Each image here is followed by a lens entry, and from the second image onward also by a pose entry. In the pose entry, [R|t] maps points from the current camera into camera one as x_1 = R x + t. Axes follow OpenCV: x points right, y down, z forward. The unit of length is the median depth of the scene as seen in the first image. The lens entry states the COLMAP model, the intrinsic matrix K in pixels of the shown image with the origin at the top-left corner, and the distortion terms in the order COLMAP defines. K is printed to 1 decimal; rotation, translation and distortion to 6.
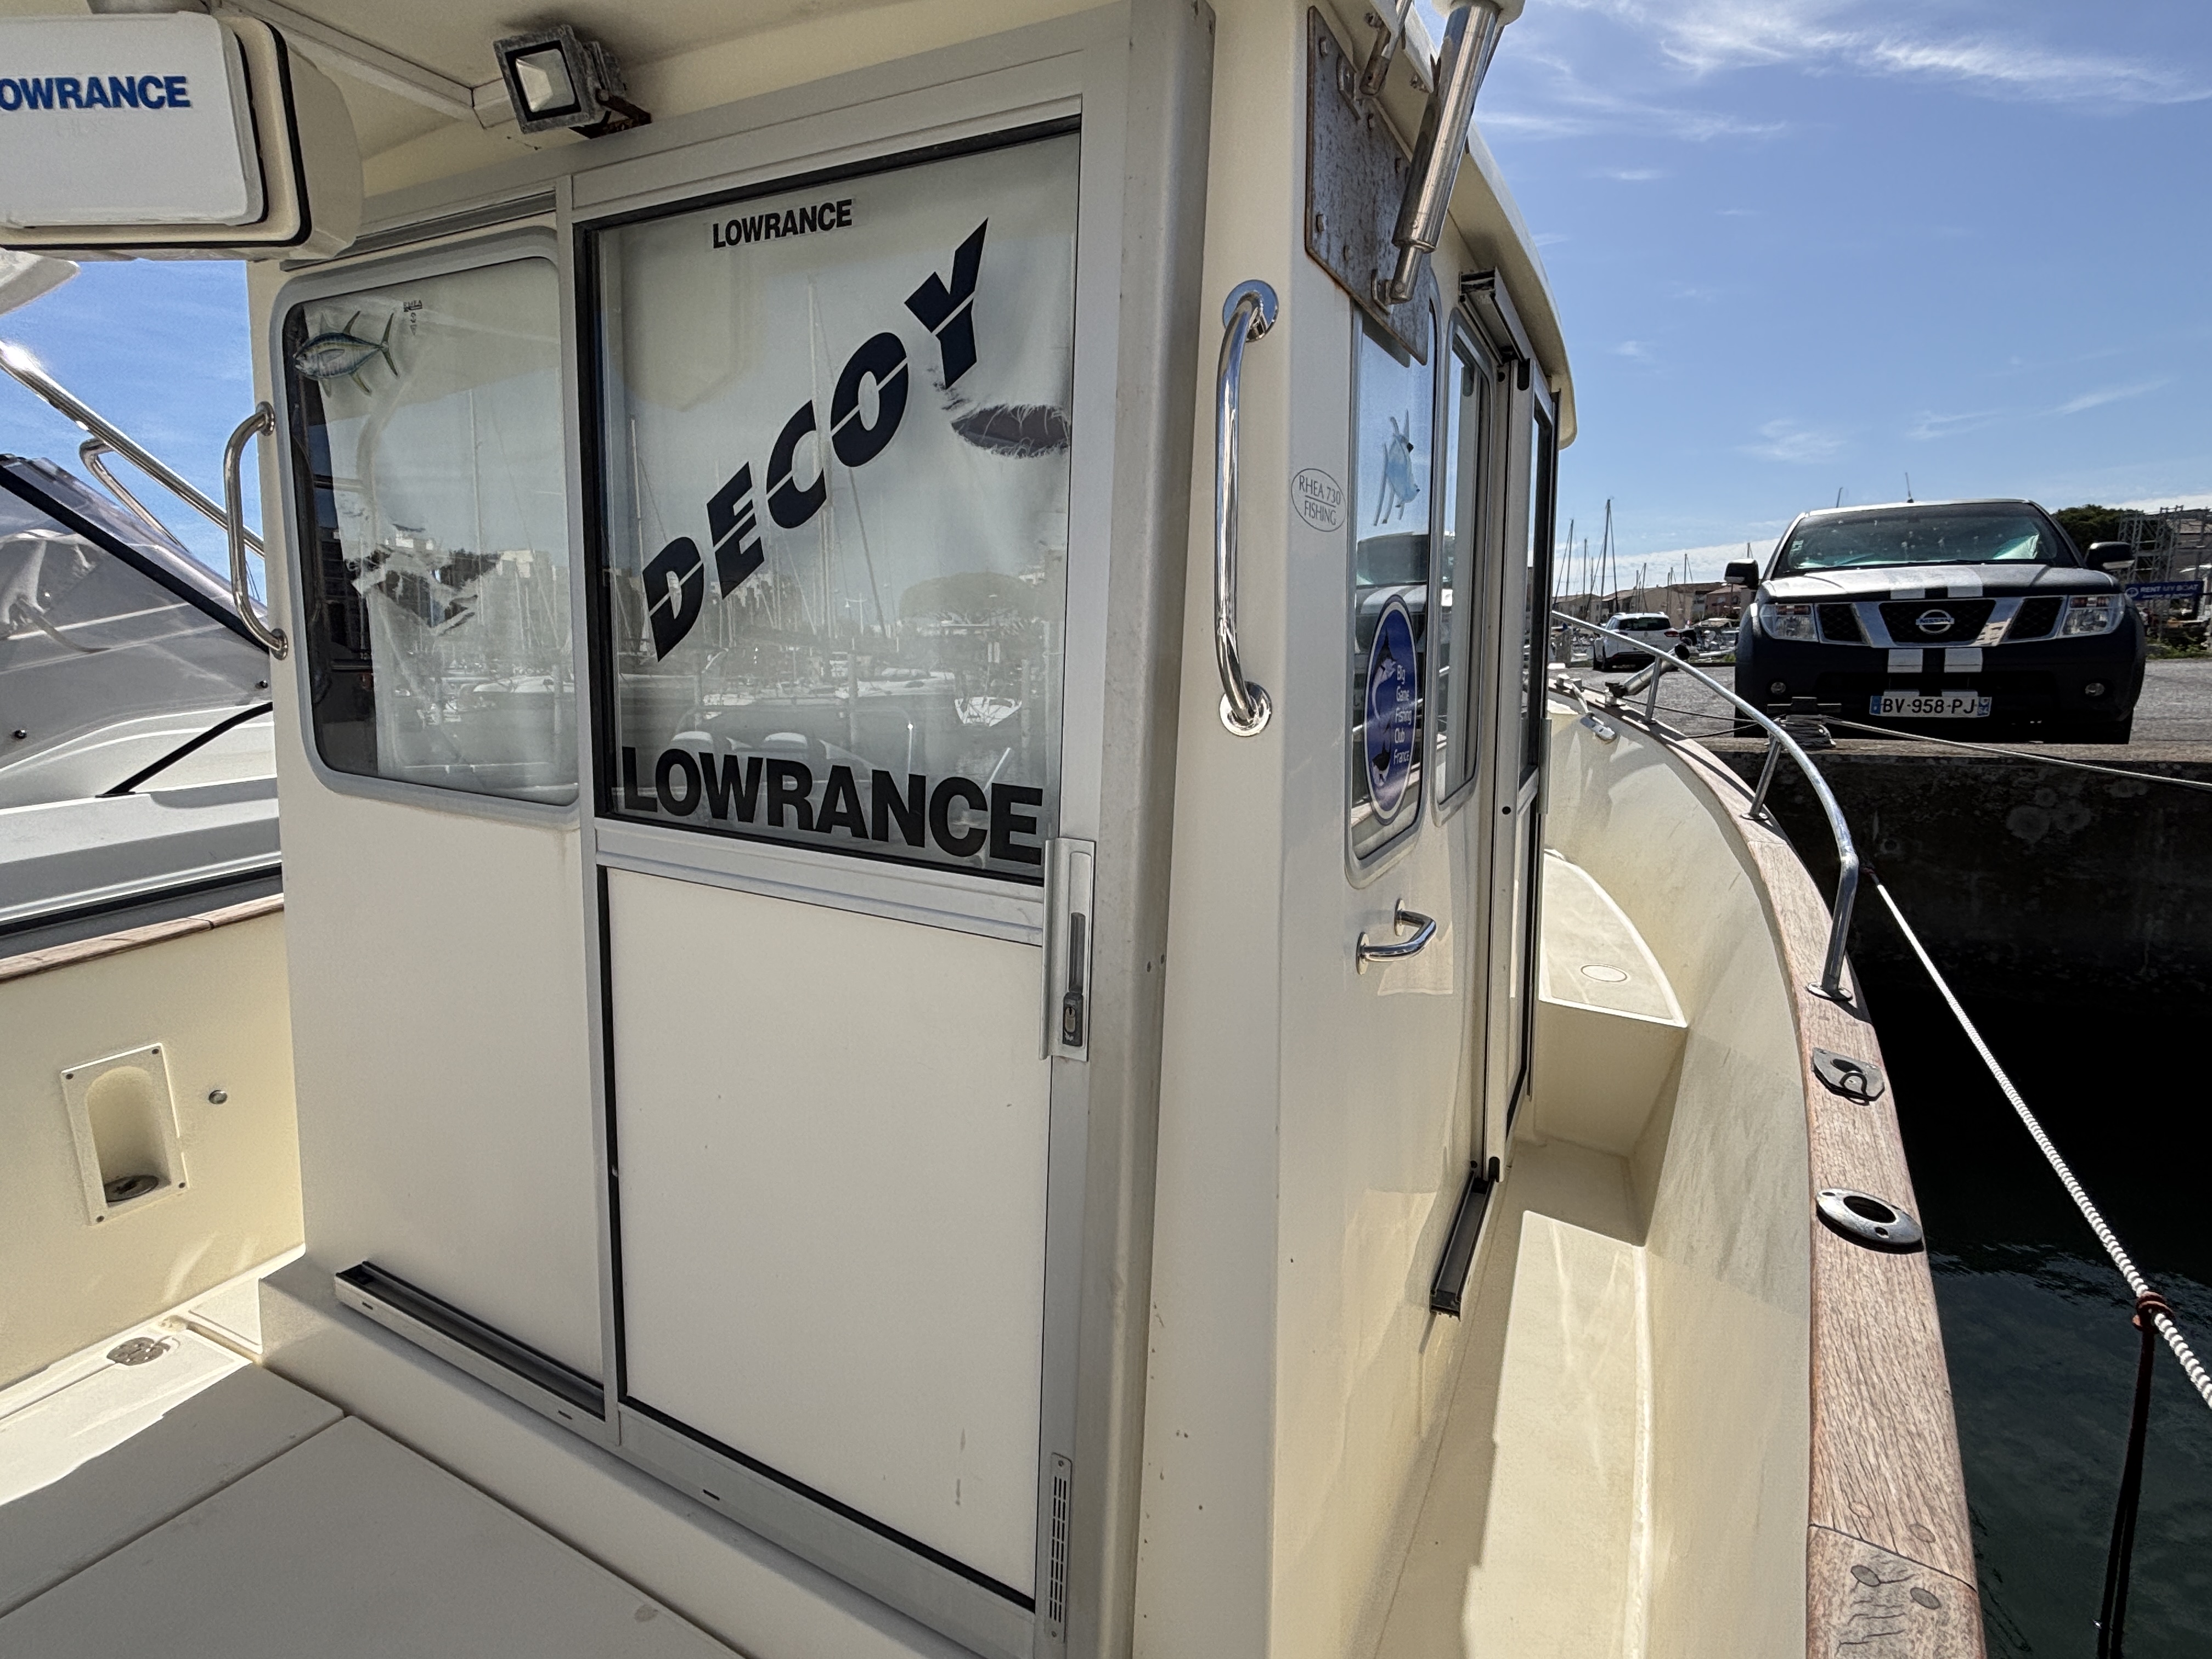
lens RADIAL K [[1062.0, 0, 1114.3], [0, 1062.0, 834.8], [0, 0, 1]] dist [-0.004770, -0.000095]
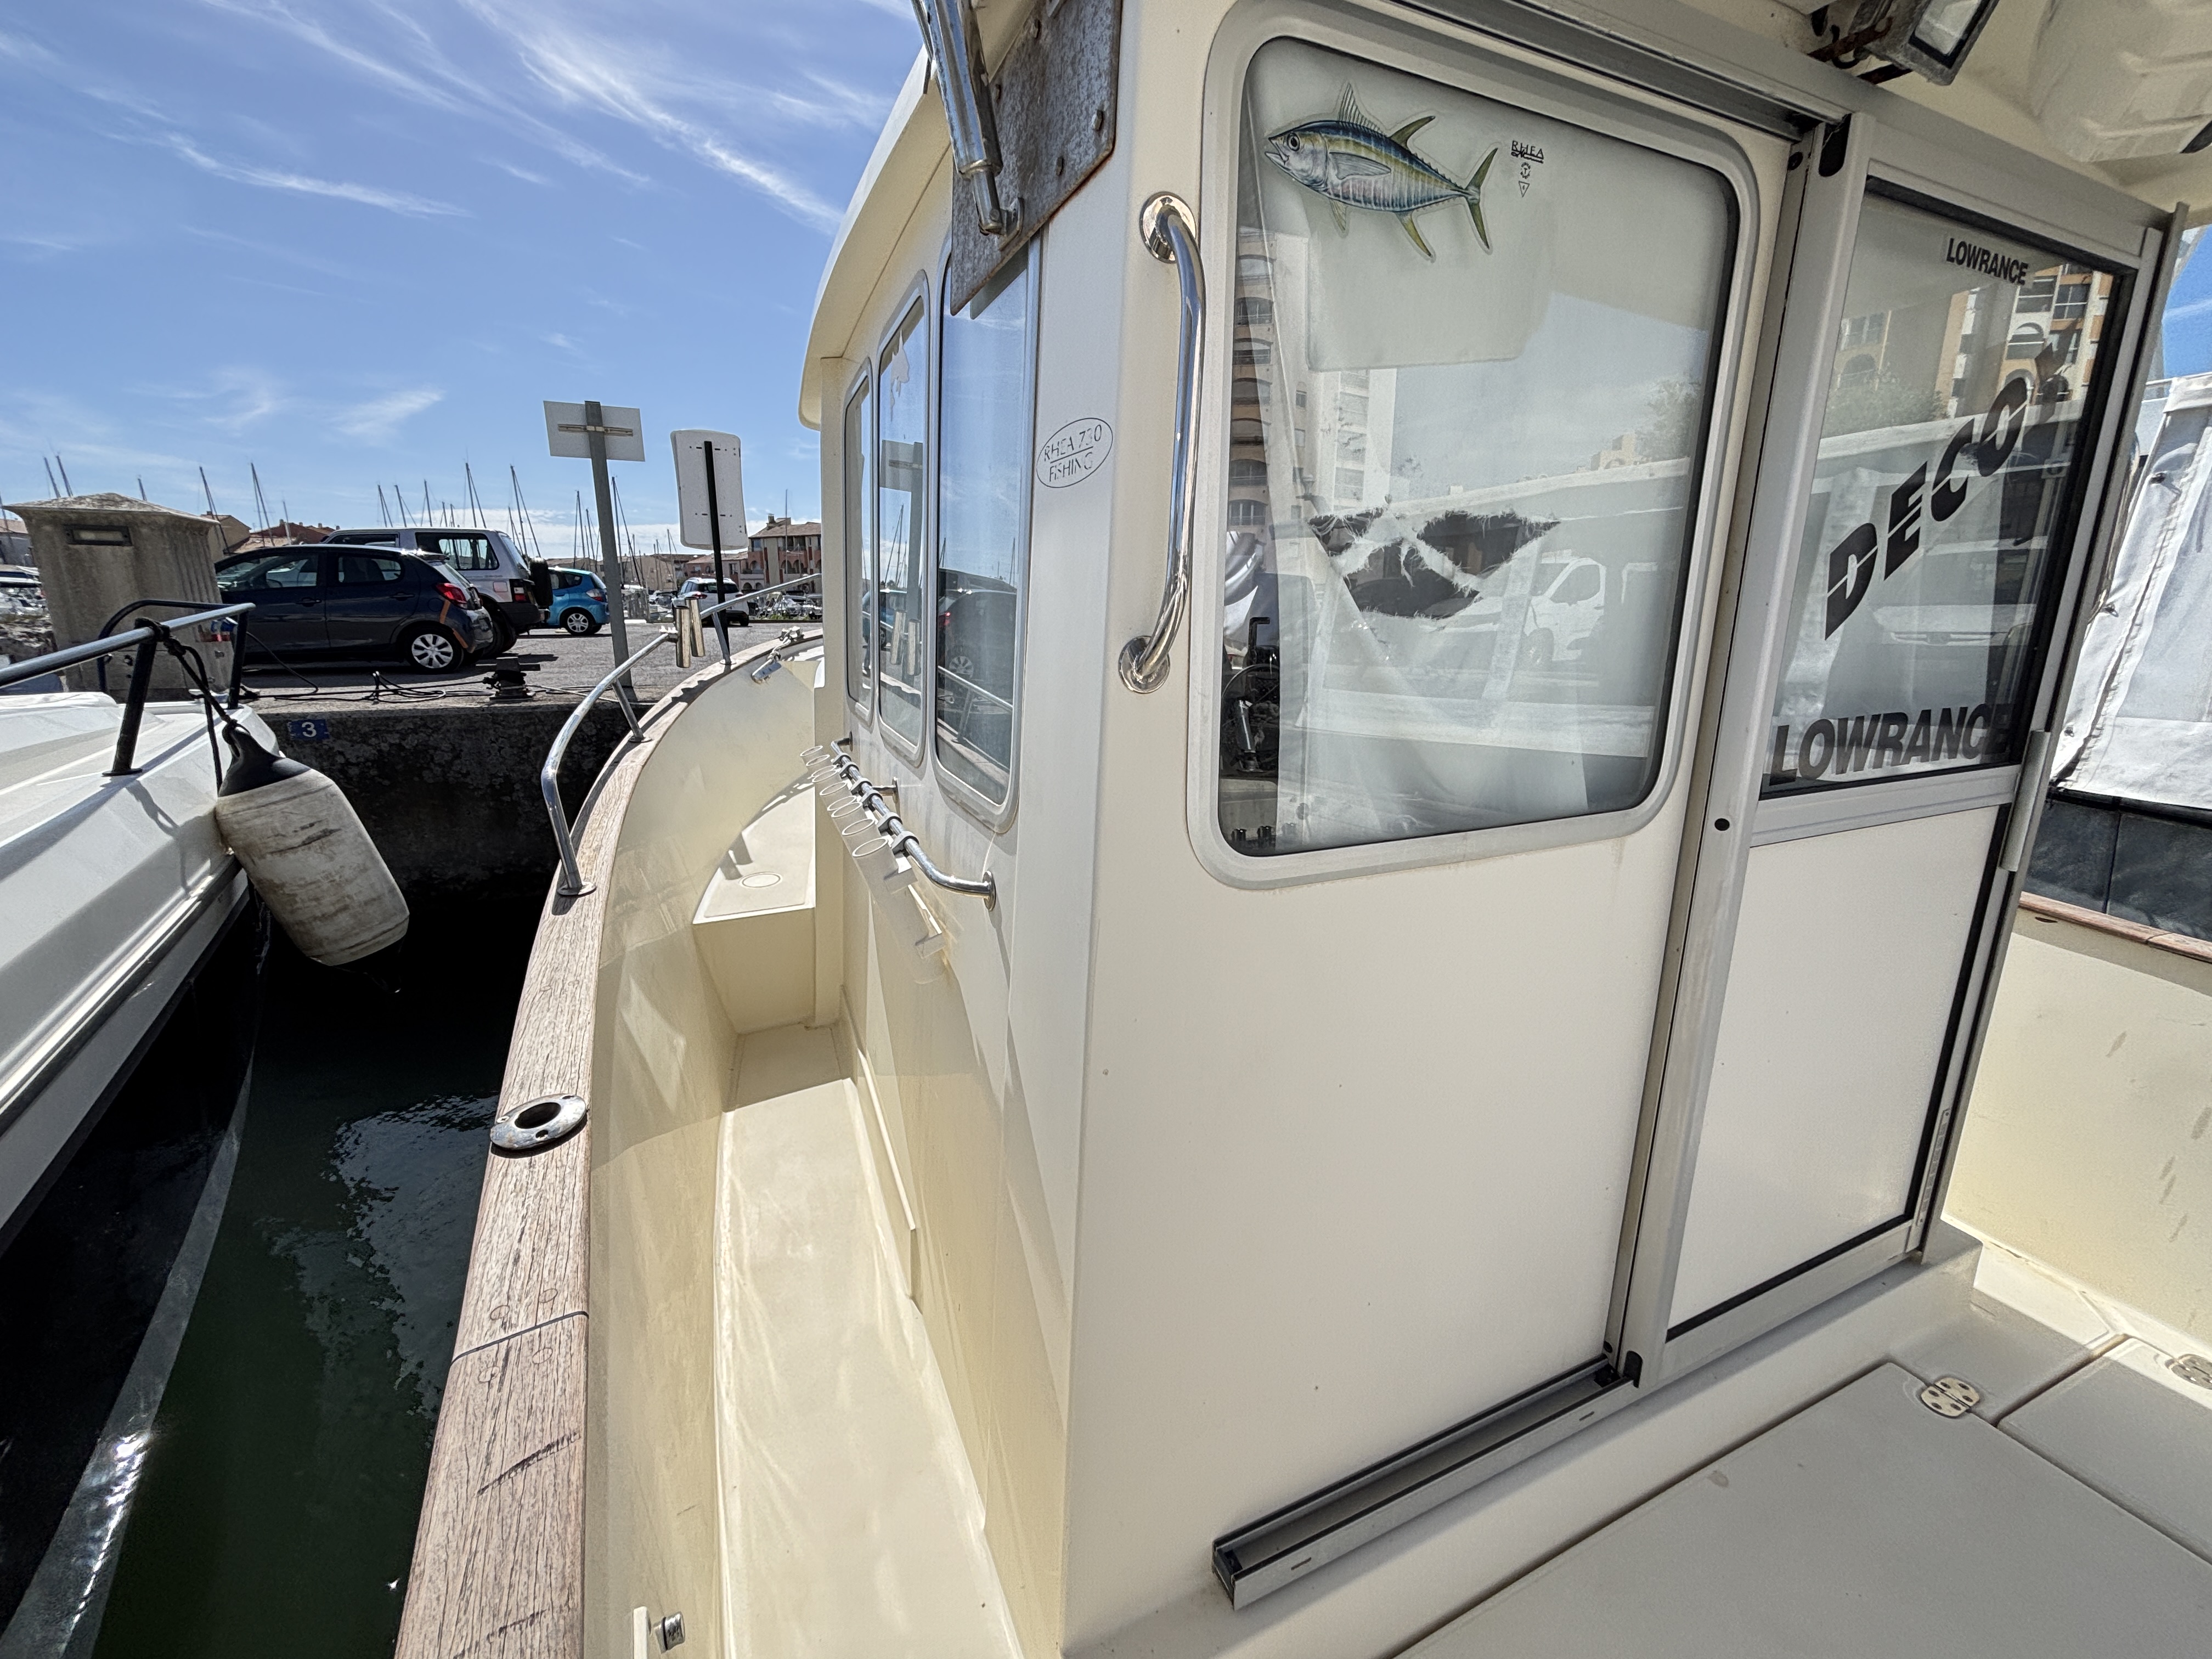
lens RADIAL K [[881.0, 0, 1112.1], [0, 881.0, 822.6], [0, 0, 1]] dist [0.002013, 0.000147]
pose [[0.625505, -0.219118, 0.748820, -1.691093], [0.161072, 0.975345, 0.150856, -0.250077], [-0.763413, 0.026252, 0.645377, 1.048819]]
